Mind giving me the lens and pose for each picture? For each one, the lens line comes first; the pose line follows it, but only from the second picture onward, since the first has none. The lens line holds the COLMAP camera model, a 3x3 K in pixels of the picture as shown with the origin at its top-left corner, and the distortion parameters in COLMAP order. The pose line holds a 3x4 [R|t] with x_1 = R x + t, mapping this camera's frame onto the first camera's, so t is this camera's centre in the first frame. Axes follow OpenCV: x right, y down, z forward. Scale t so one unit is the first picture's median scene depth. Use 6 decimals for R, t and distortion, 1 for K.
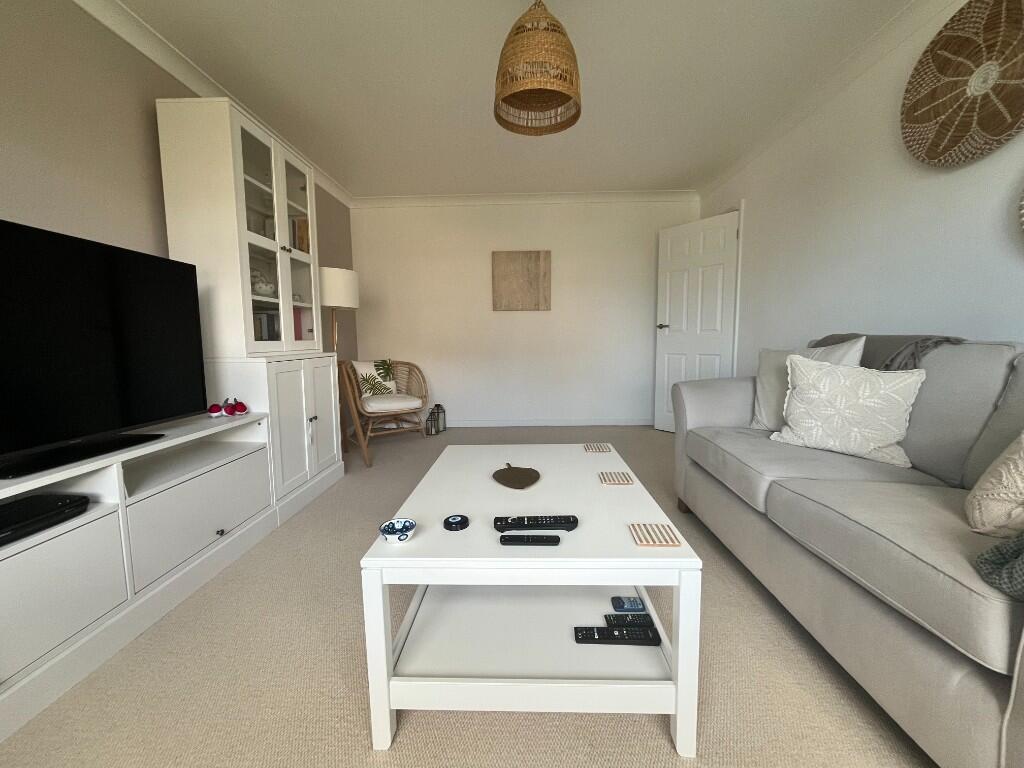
lens RADIAL K [[414.9, 0, 510.8], [0, 414.9, 383.3], [0, 0, 1]] dist [-0.000682, 0.000210]
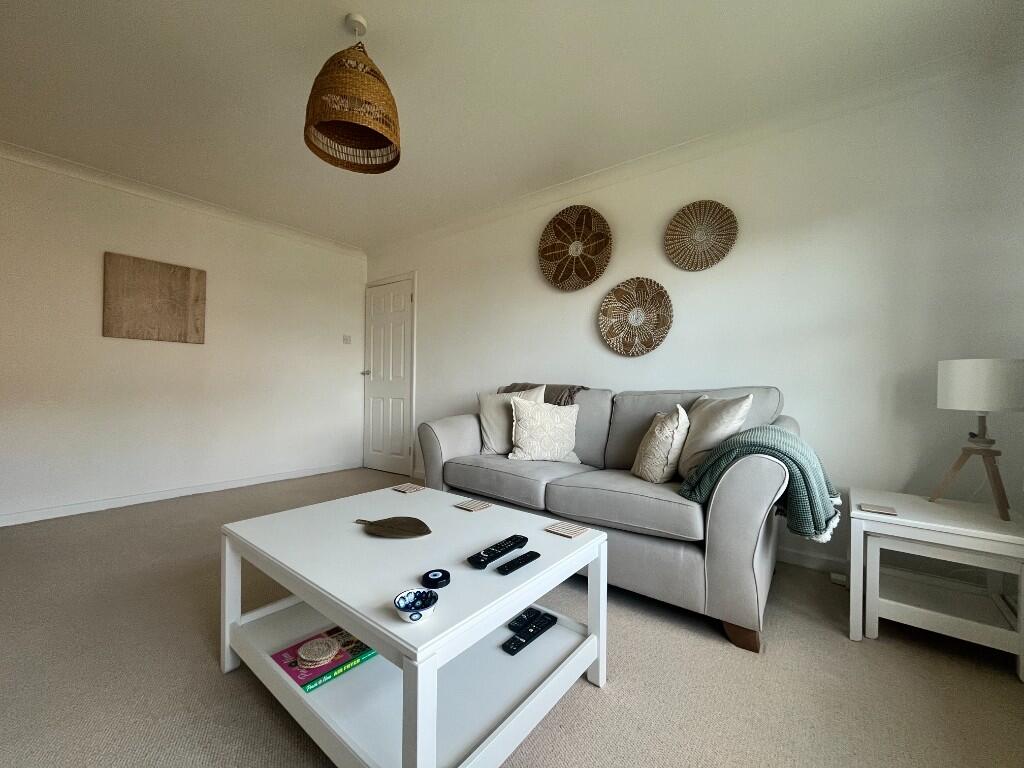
lens RADIAL K [[414.9, 0, 510.8], [0, 414.9, 383.3], [0, 0, 1]] dist [-0.000682, 0.000210]
pose [[0.590742, 0.026735, 0.806418, -0.437419], [0.065146, 0.994607, -0.080697, -0.000828], [-0.804226, 0.100206, 0.585815, 0.170204]]
